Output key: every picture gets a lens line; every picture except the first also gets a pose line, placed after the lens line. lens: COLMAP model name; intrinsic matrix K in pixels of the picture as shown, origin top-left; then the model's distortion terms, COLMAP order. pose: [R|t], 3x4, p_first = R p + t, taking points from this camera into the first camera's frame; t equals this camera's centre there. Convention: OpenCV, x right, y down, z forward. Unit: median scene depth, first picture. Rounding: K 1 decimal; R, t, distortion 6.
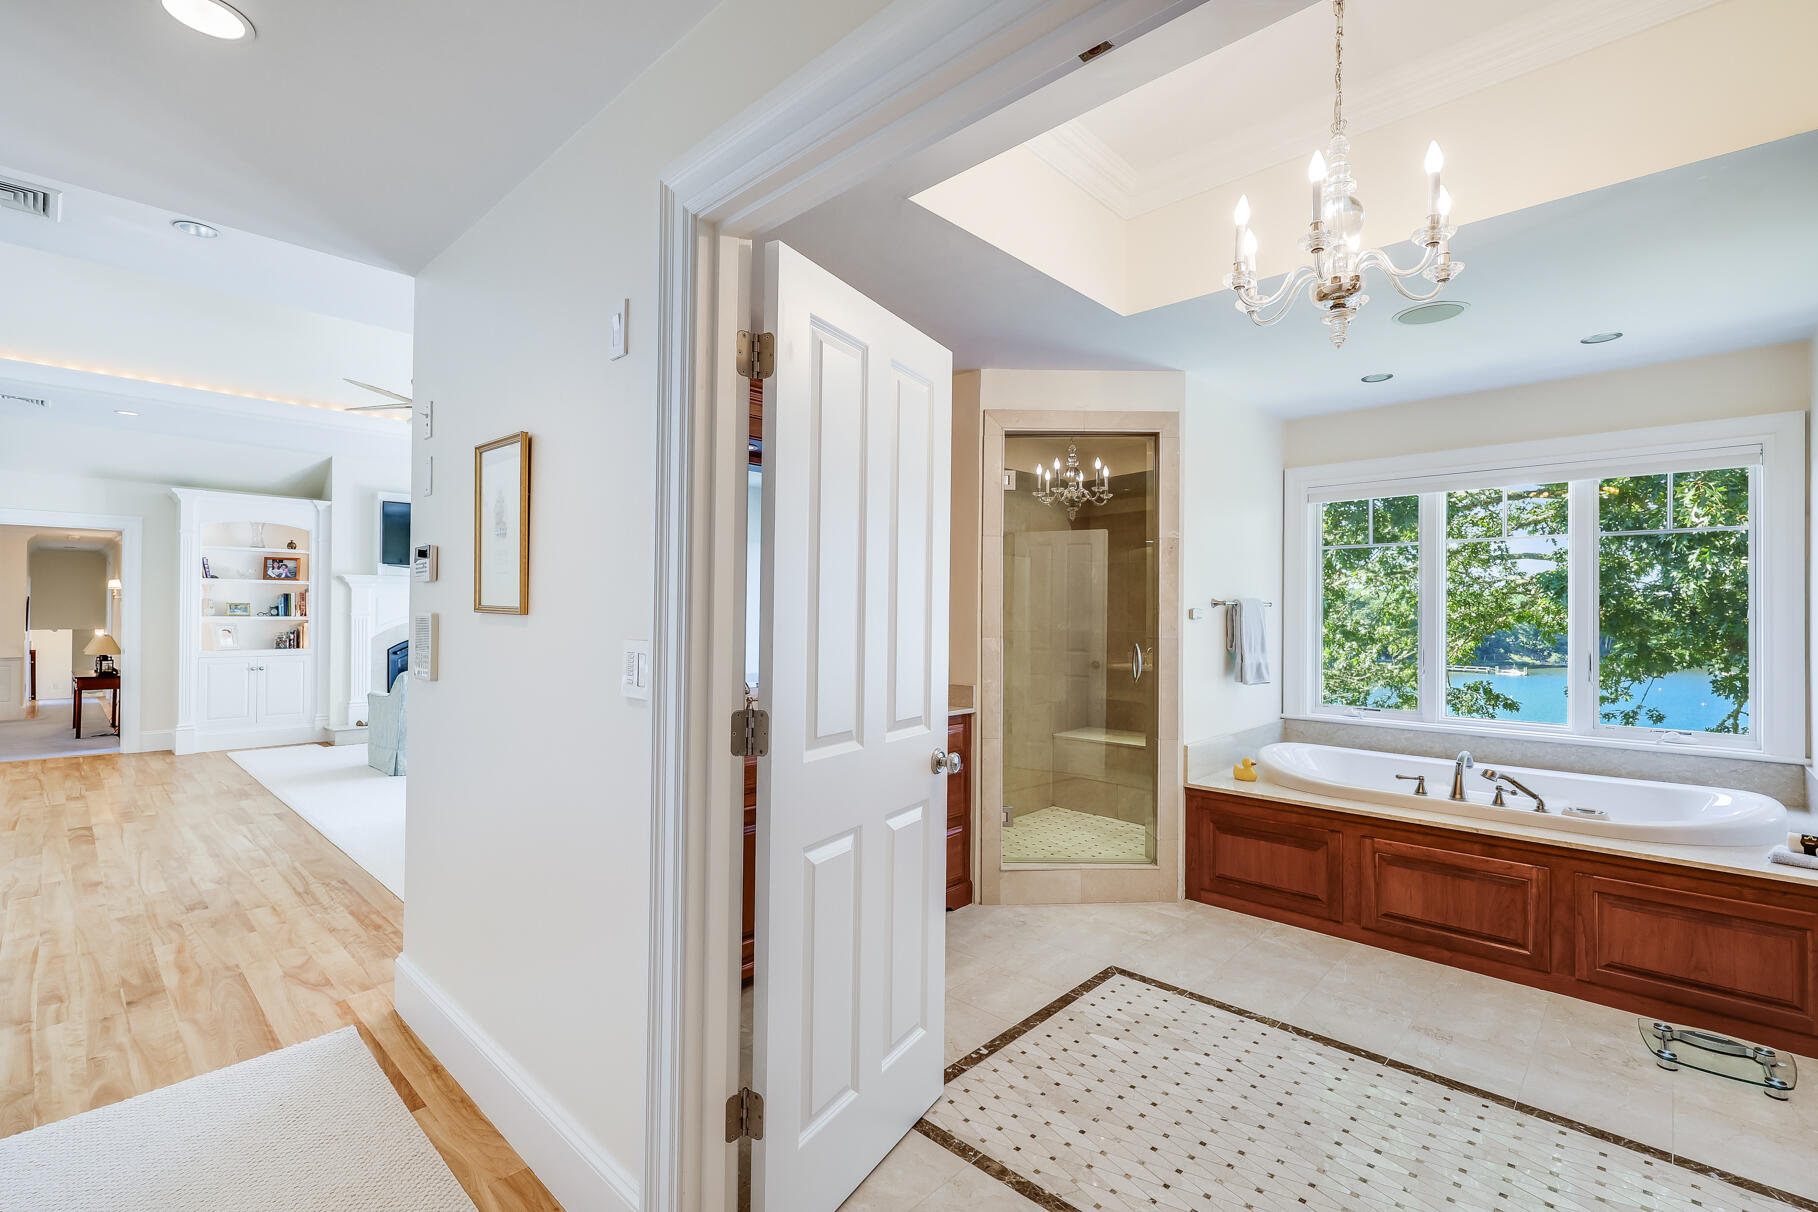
lens RADIAL K [[818.5, 0, 909.0], [0, 818.5, 606.0], [0, 0, 1]] dist [0.001776, 0.001433]
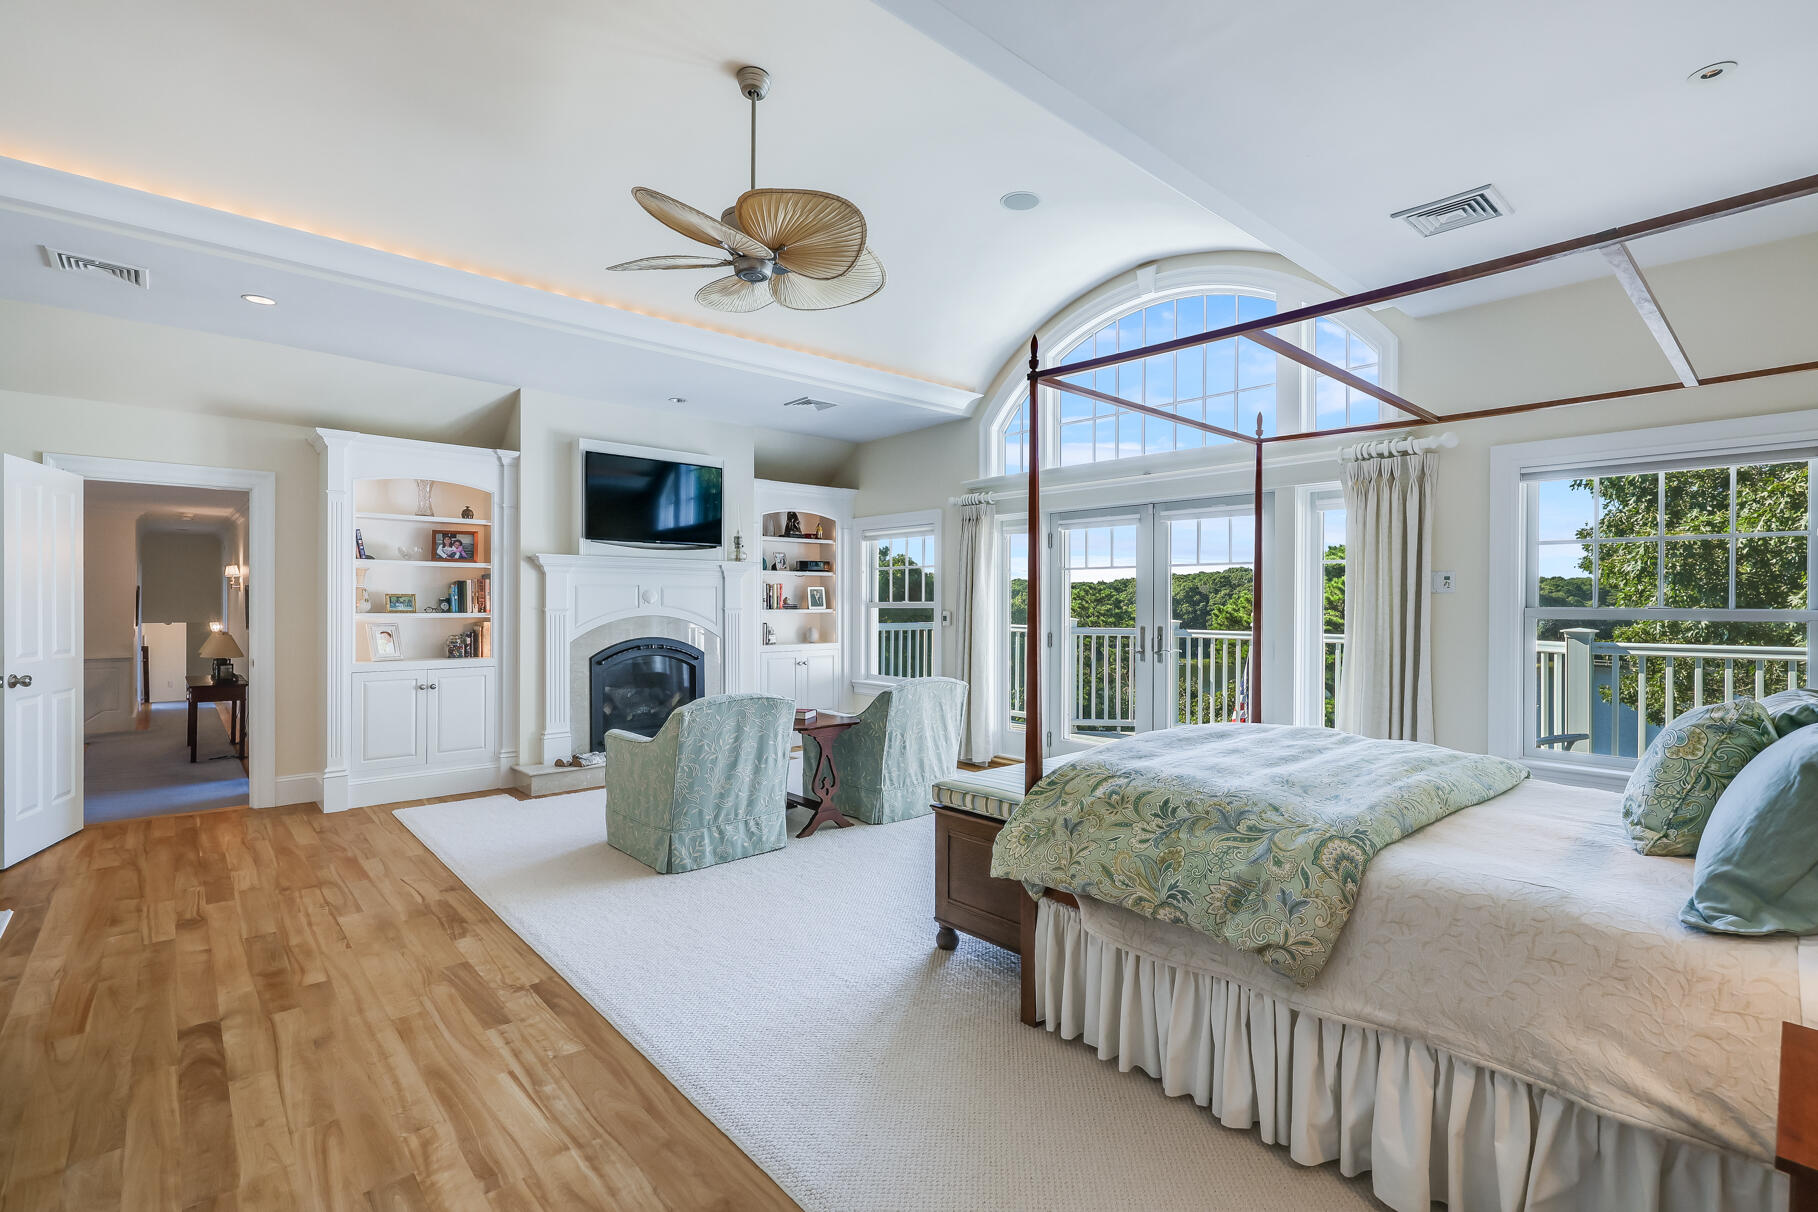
lens RADIAL K [[818.5, 0, 909.0], [0, 818.5, 606.0], [0, 0, 1]] dist [0.001776, 0.001433]
pose [[0.997279, -0.000315, -0.073718, -0.315596], [0.001506, 0.999869, 0.016104, -0.003961], [0.073703, -0.016172, 0.997149, 0.313936]]
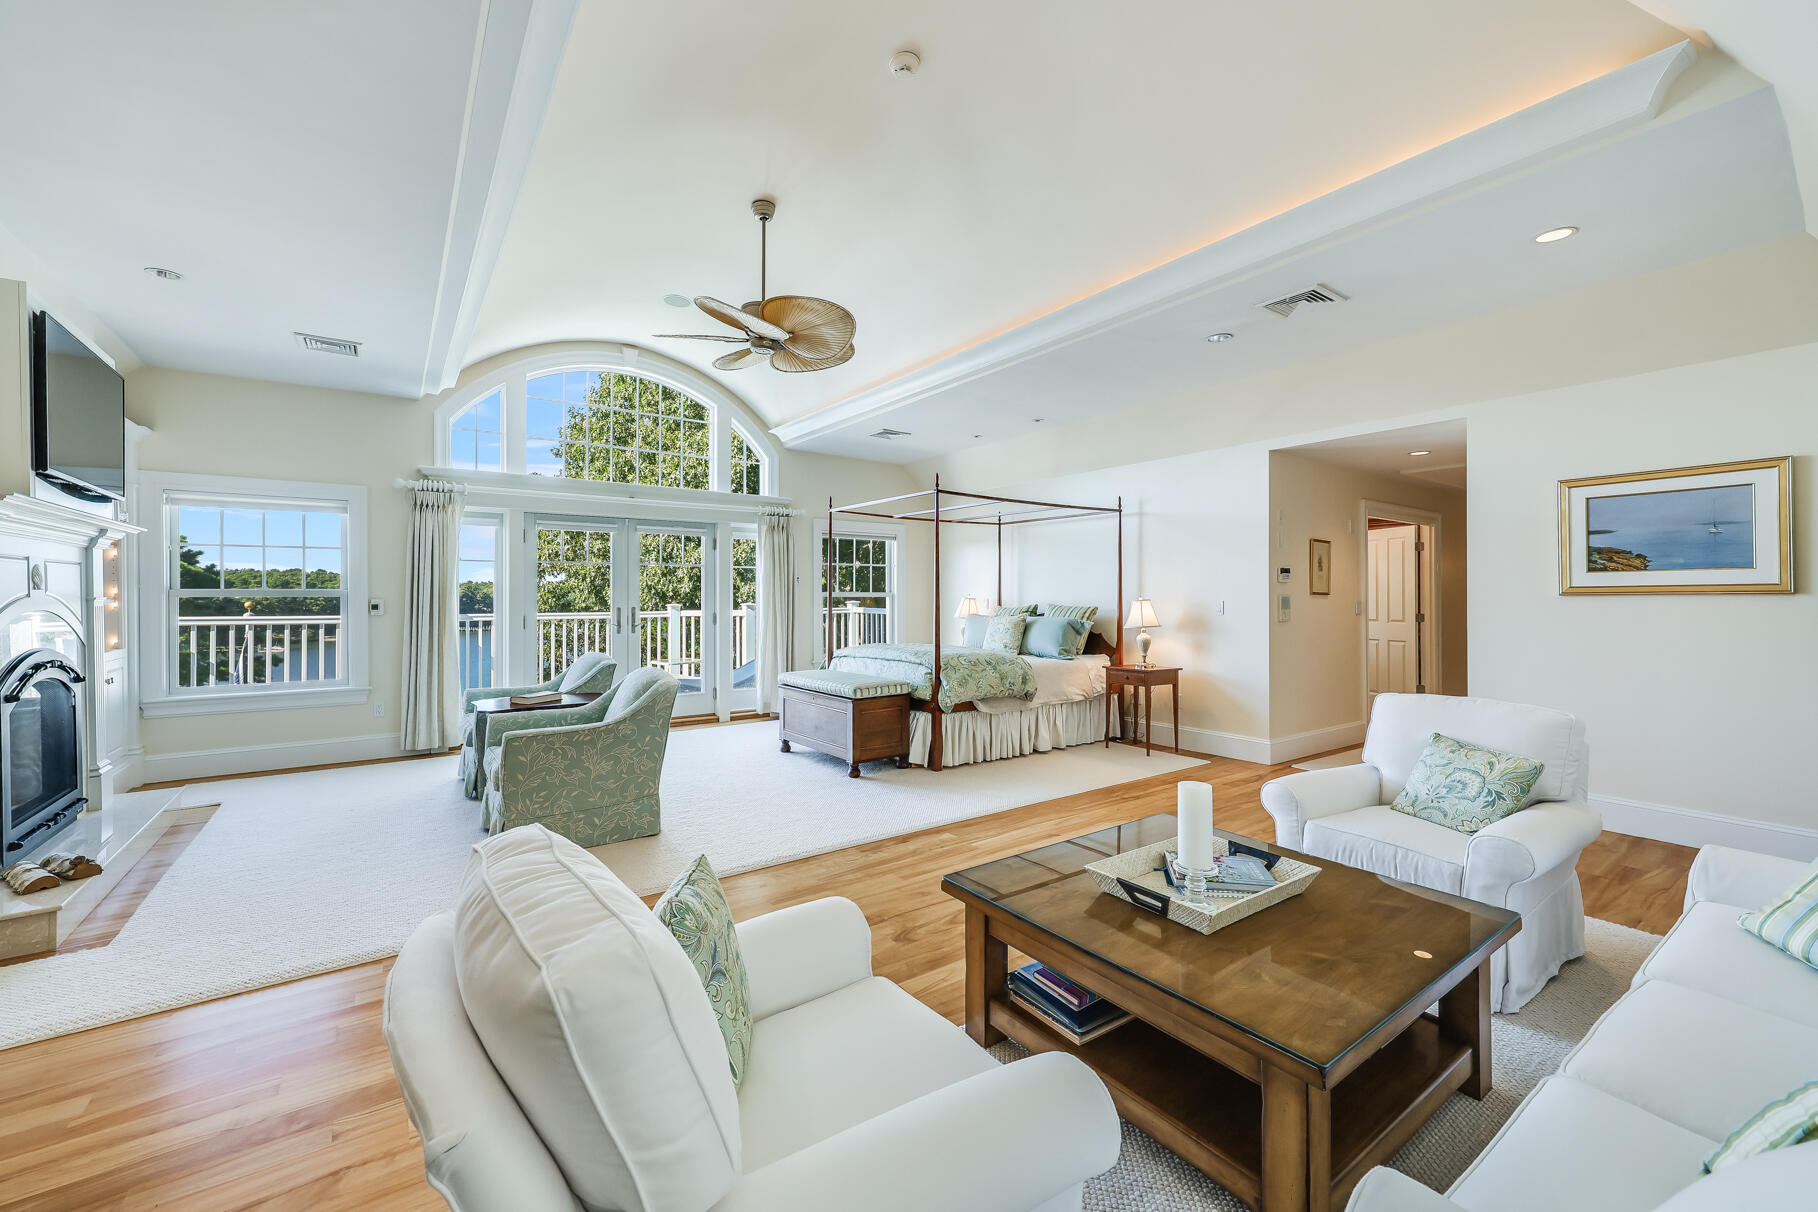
lens RADIAL K [[714.5, 0, 909.0], [0, 714.5, 606.0], [0, 0, 1]] dist [0.000342, 0.000200]
pose [[0.199398, -0.019376, 0.979727, -0.939917], [-0.010591, 0.999703, 0.021927, 0.001528], [-0.979861, -0.014748, 0.199134, 0.538155]]
